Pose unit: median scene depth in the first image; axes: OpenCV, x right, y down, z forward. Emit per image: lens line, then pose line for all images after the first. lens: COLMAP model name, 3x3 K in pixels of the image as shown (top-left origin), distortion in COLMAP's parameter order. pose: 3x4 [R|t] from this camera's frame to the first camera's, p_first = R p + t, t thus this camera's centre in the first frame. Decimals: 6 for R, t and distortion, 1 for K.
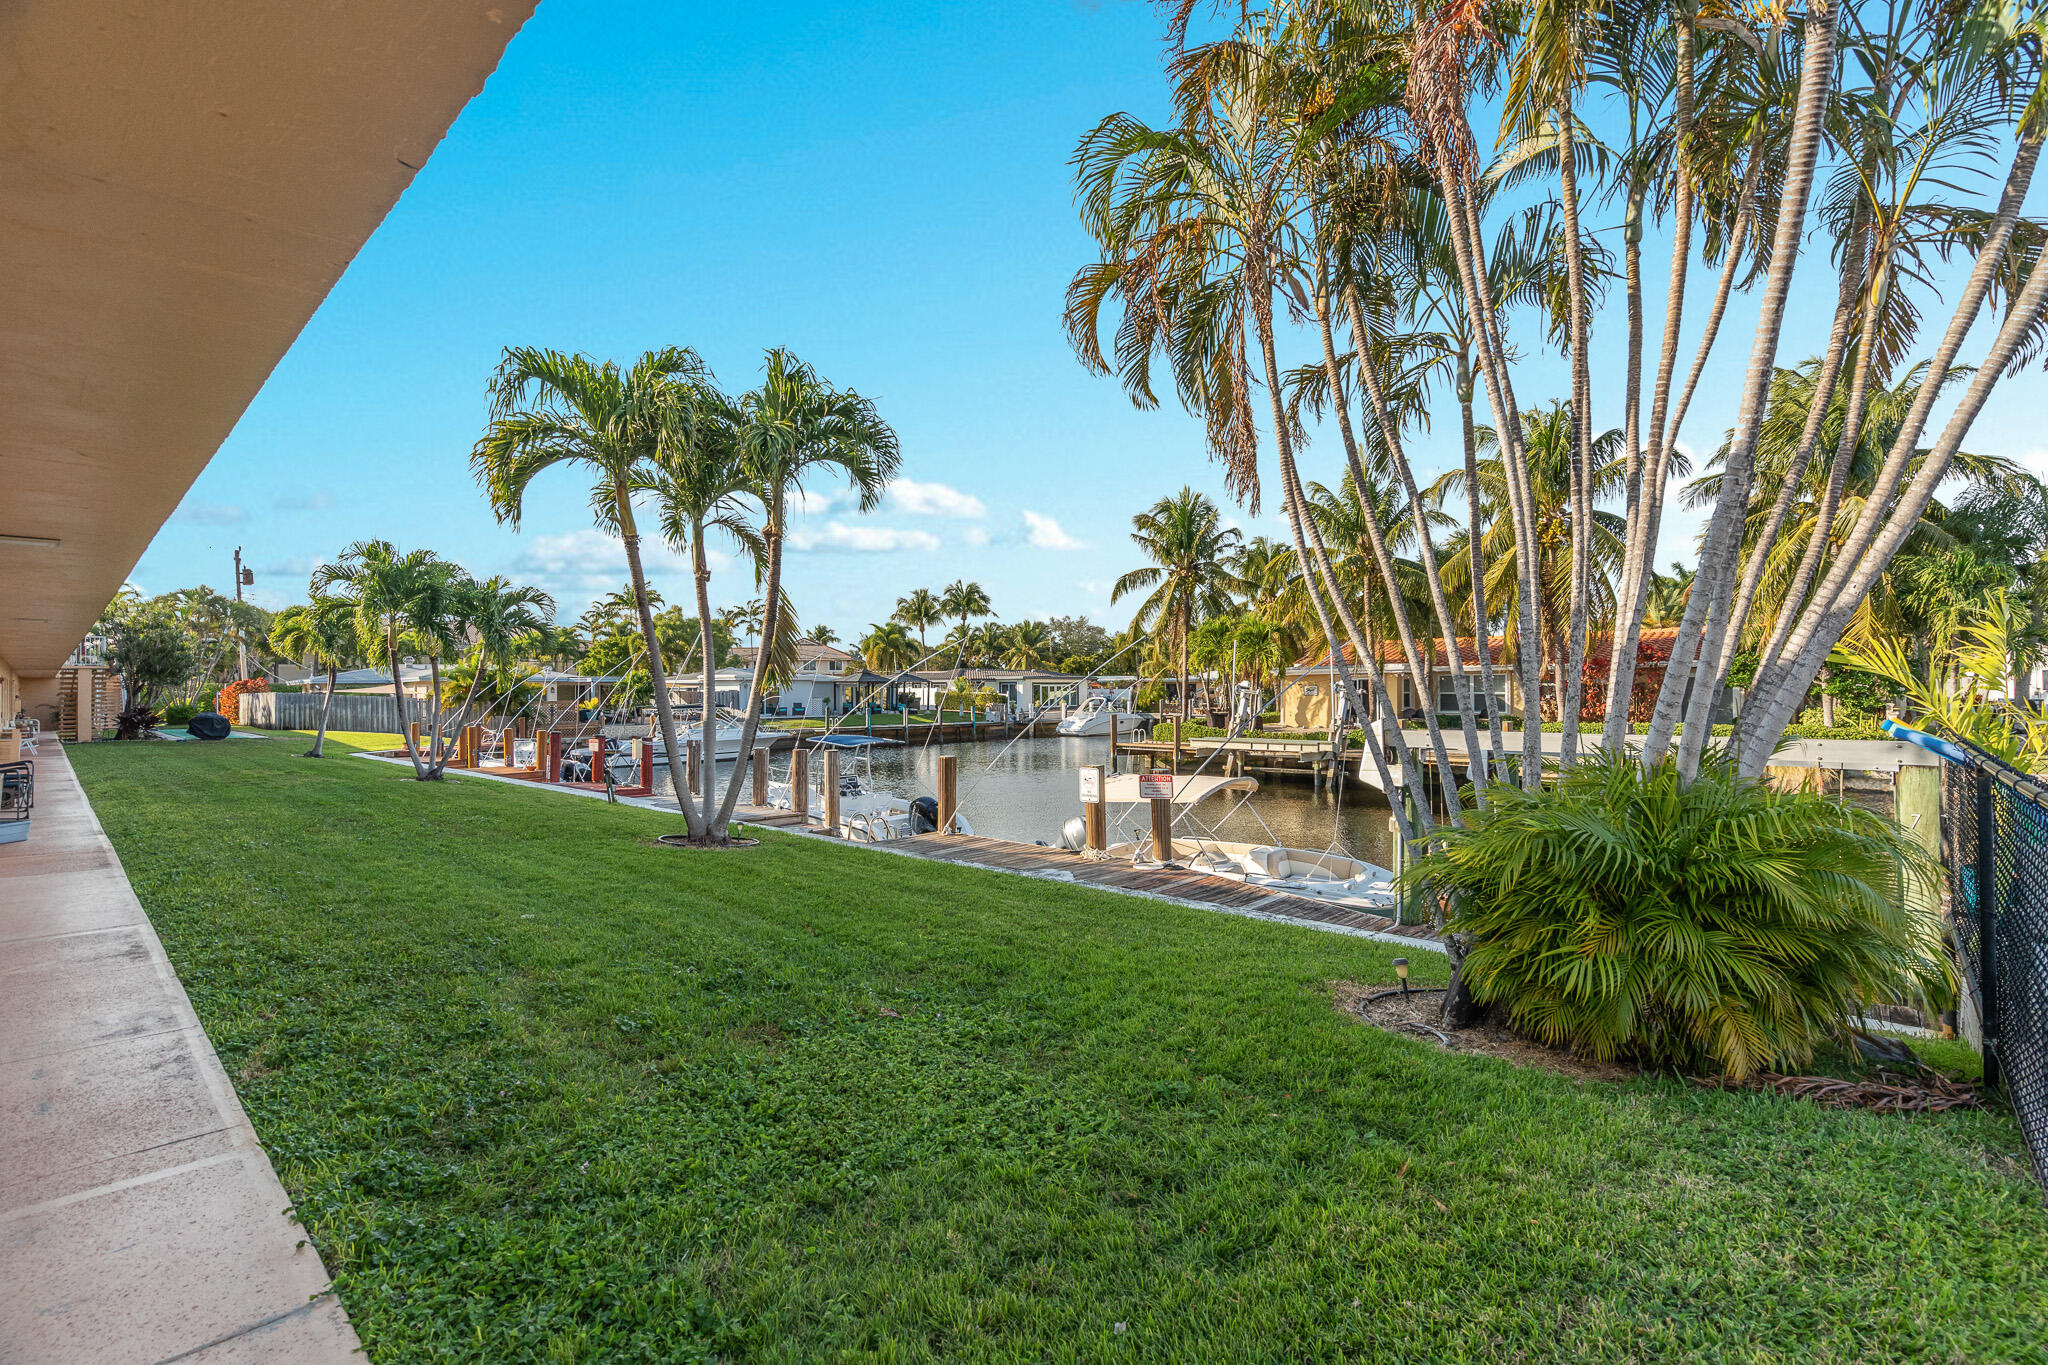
lens RADIAL K [[929.2, 0, 1024.0], [0, 929.2, 682.5], [0, 0, 1]] dist [0.000241, 0.000086]
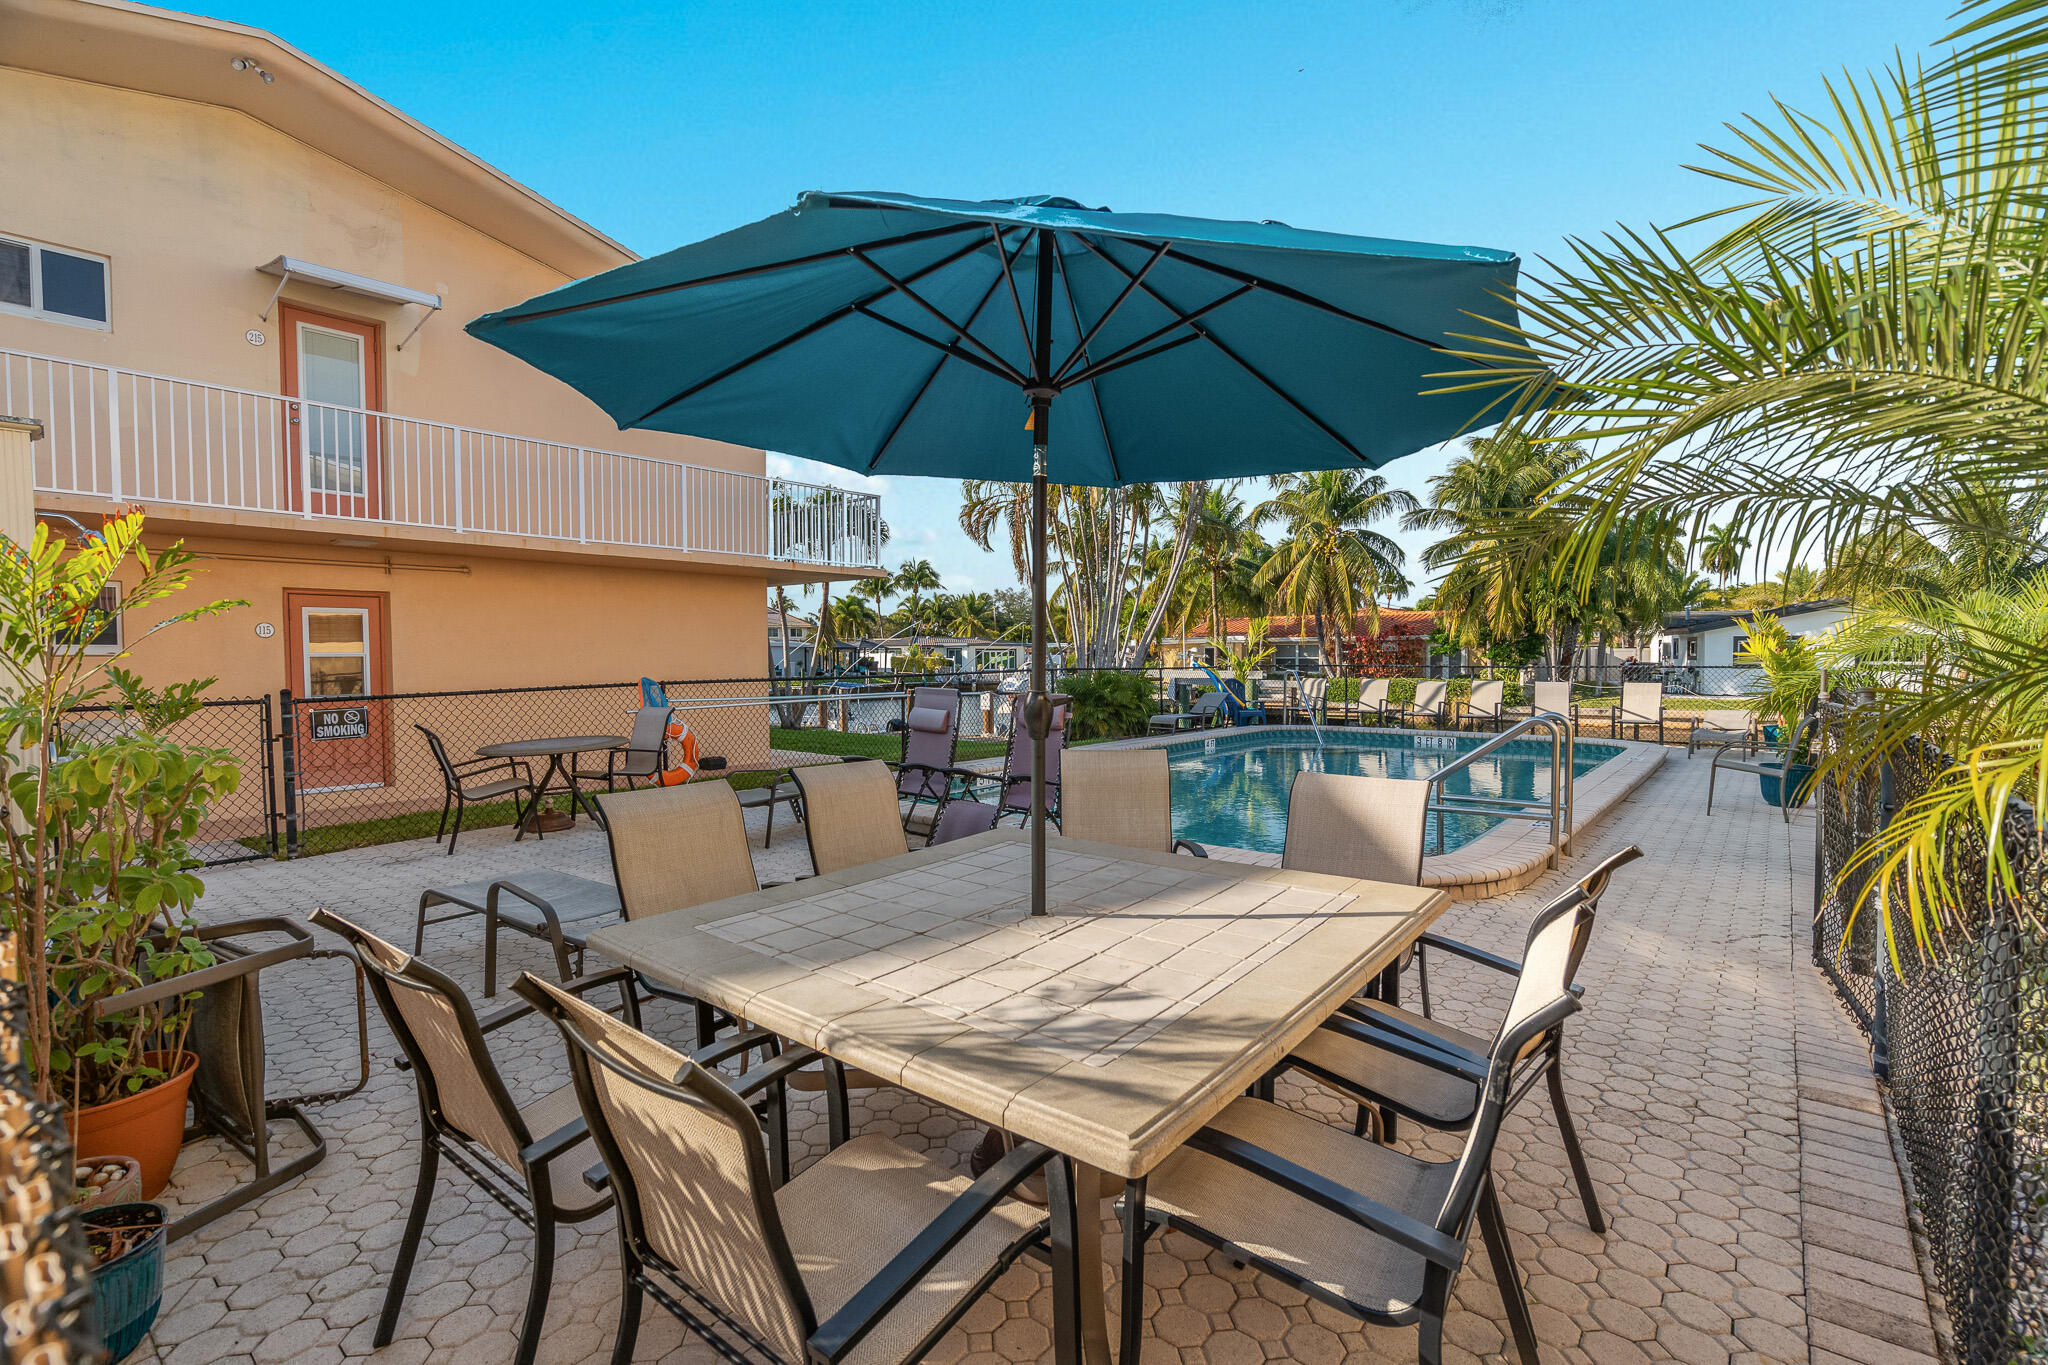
lens RADIAL K [[929.2, 0, 1024.0], [0, 929.2, 682.5], [0, 0, 1]] dist [0.000241, 0.000086]
pose [[0.998580, 0.000247, 0.053274, 0.006594], [-0.002243, 0.999298, 0.037409, -0.001209], [-0.053228, -0.037476, 0.997879, -0.139591]]
